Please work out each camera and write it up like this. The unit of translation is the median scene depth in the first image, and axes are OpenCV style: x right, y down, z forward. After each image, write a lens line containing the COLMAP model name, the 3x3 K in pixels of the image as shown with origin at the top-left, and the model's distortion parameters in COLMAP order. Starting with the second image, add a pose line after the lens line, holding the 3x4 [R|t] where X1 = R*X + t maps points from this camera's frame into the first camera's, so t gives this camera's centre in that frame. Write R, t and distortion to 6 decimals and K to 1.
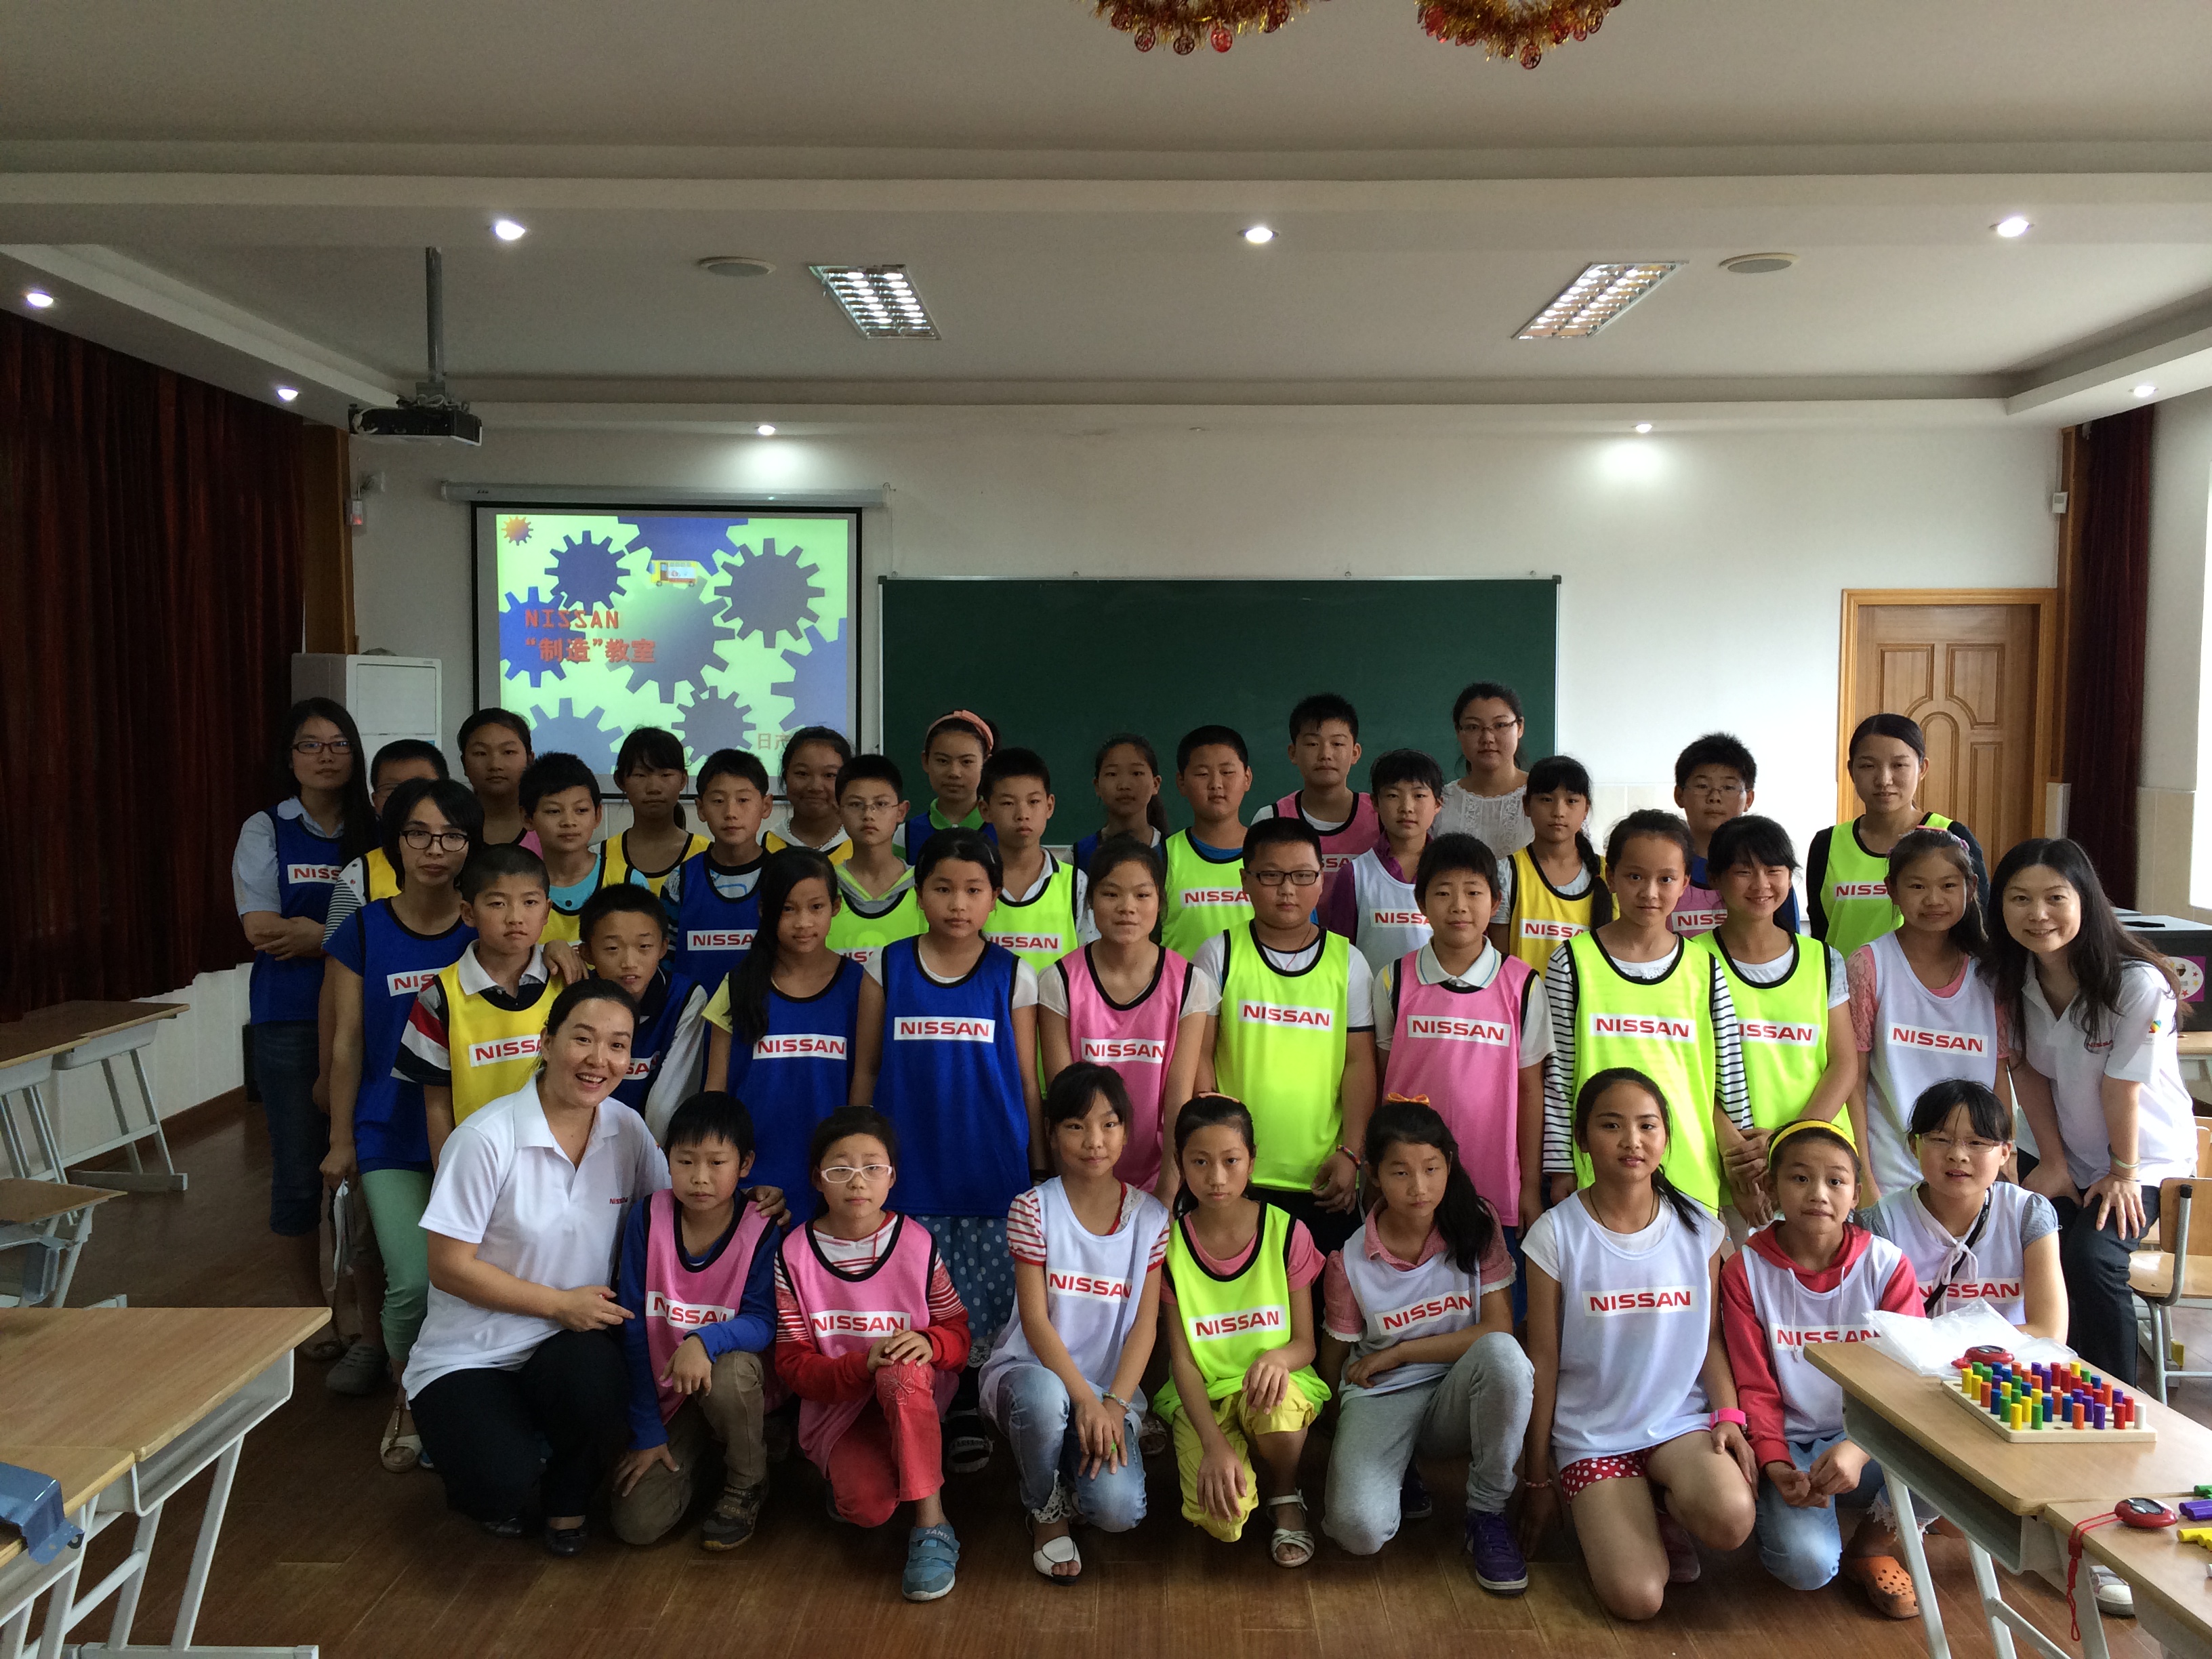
lens RADIAL K [[1939.6, 0, 1092.7], [0, 1939.6, 829.0], [0, 0, 1]] dist [0.067247, -0.098181]
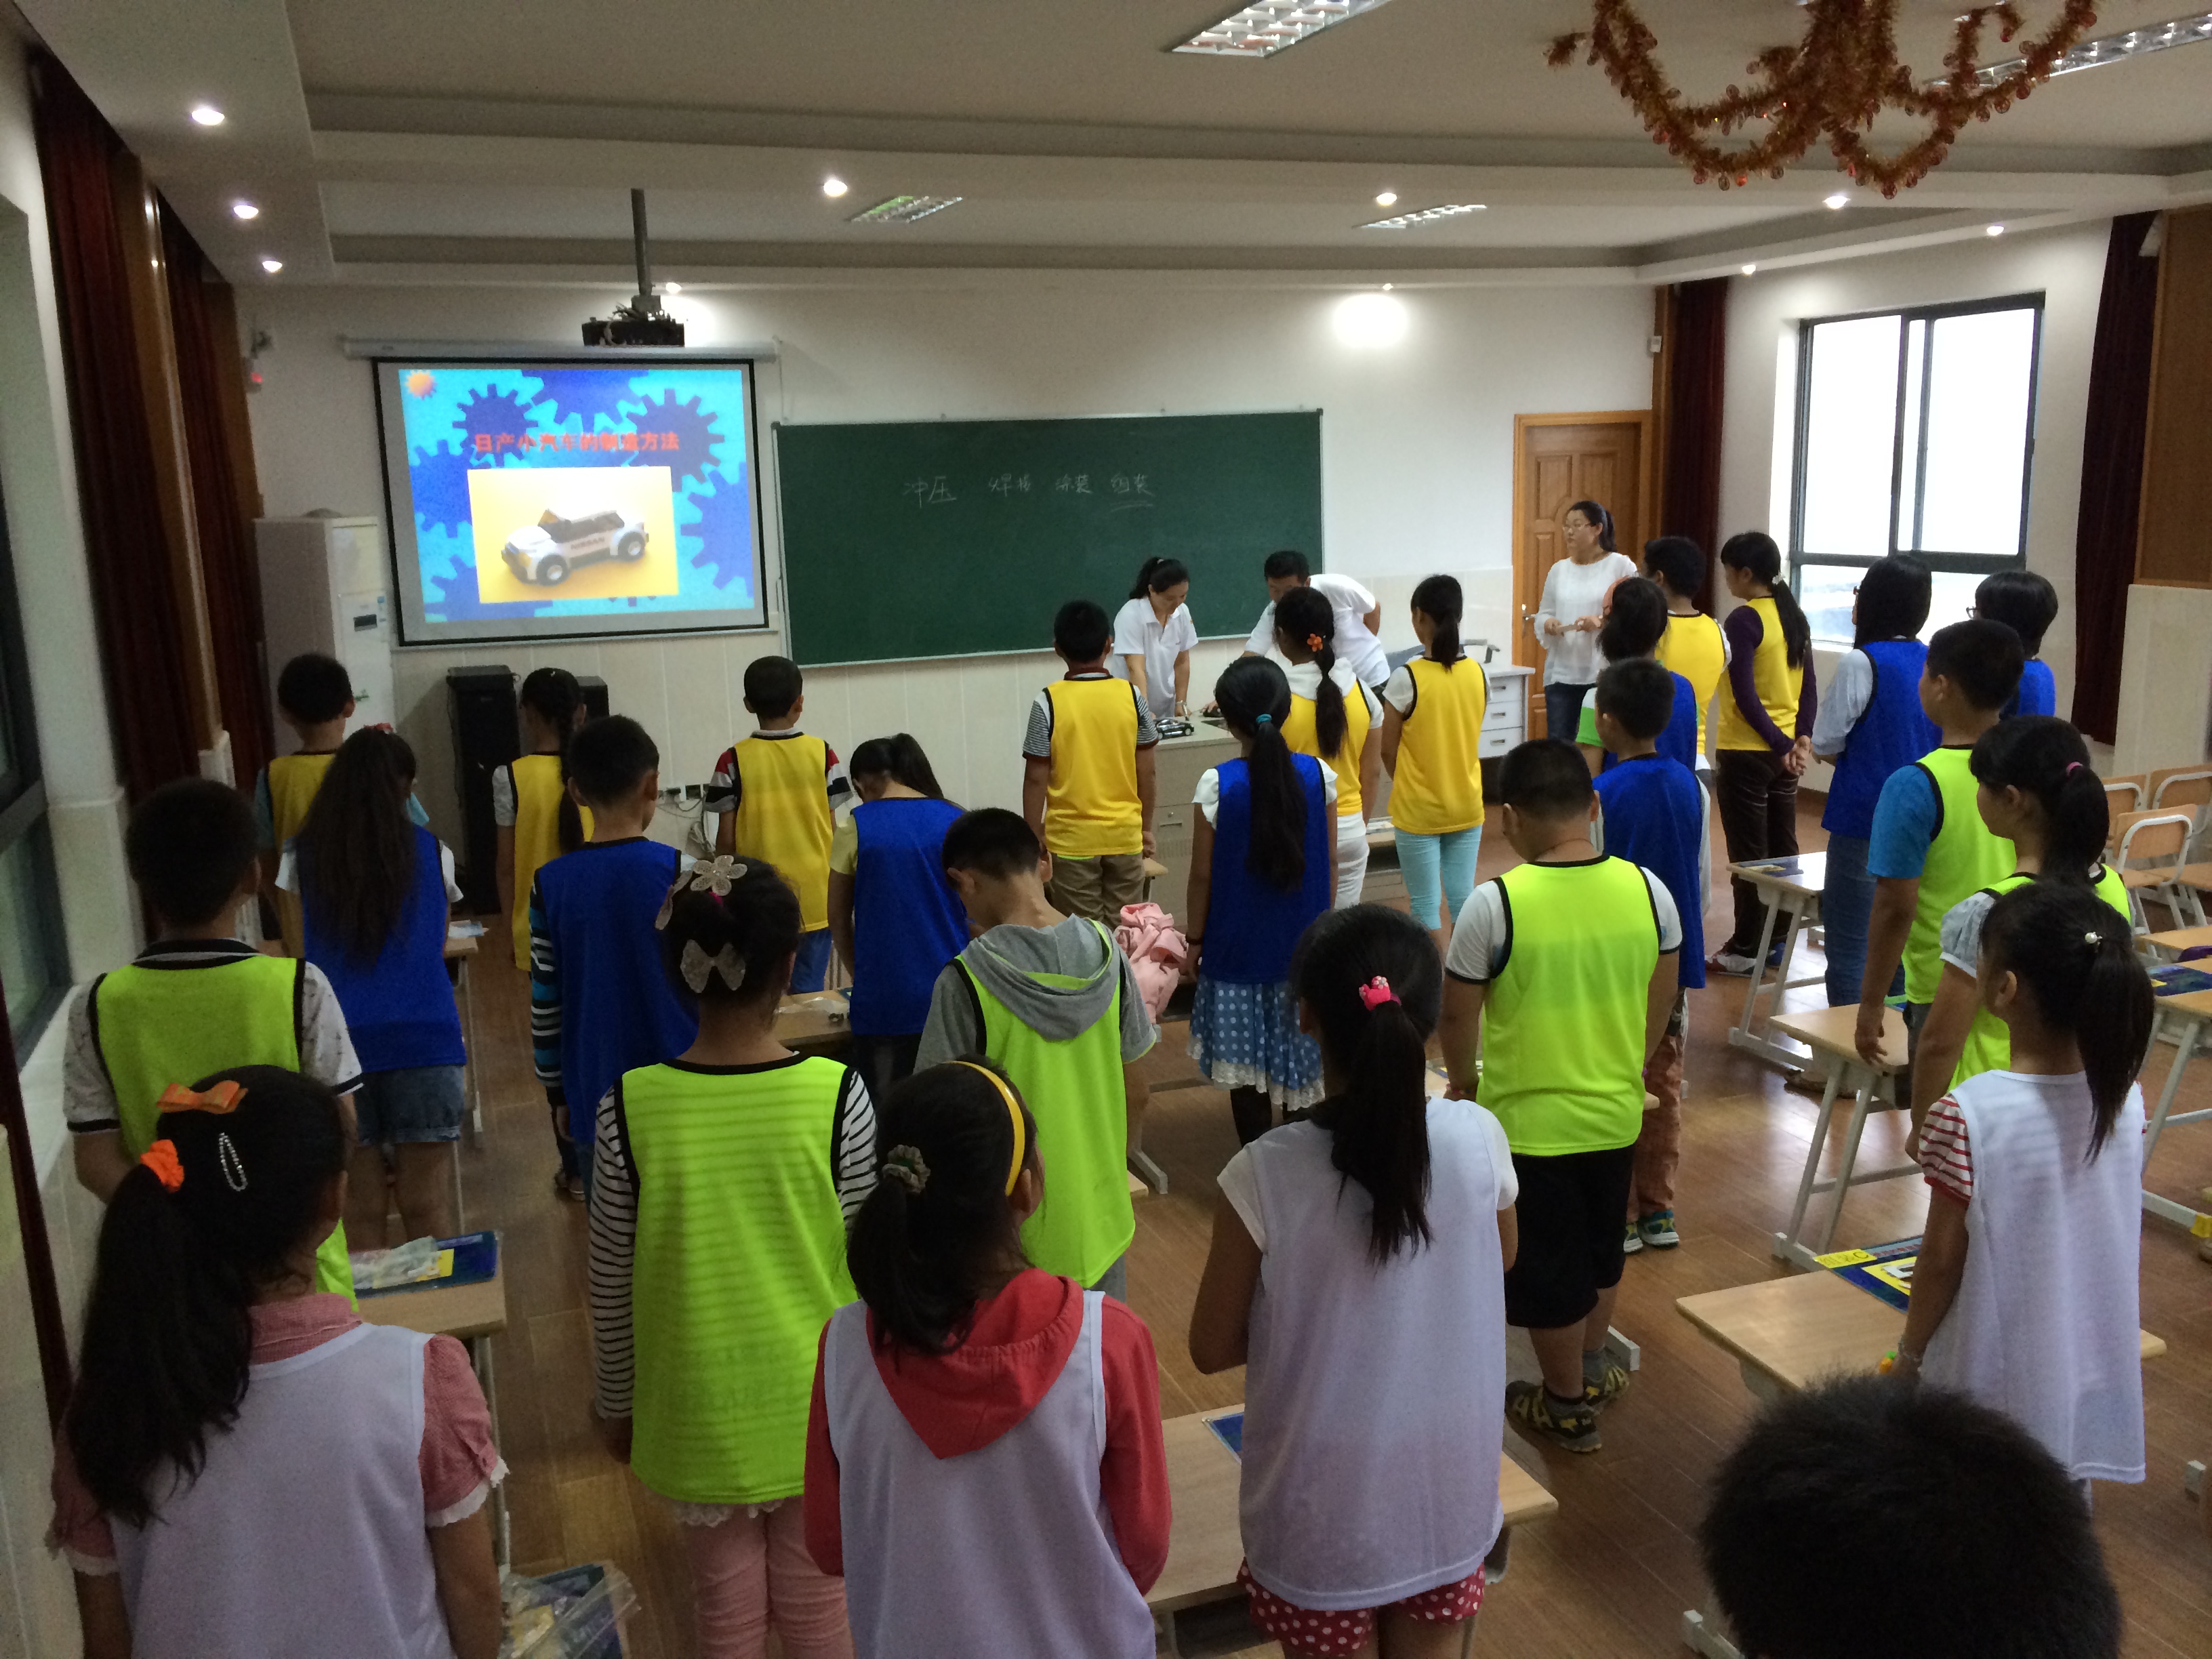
lens RADIAL K [[1939.6, 0, 1123.9], [0, 1939.6, 835.8], [0, 0, 1]] dist [0.067247, -0.098181]
pose [[0.928514, -0.100477, 0.357443, -0.343387], [0.054758, 0.989218, 0.135825, -0.037215], [-0.367236, -0.106543, 0.924005, -0.119919]]
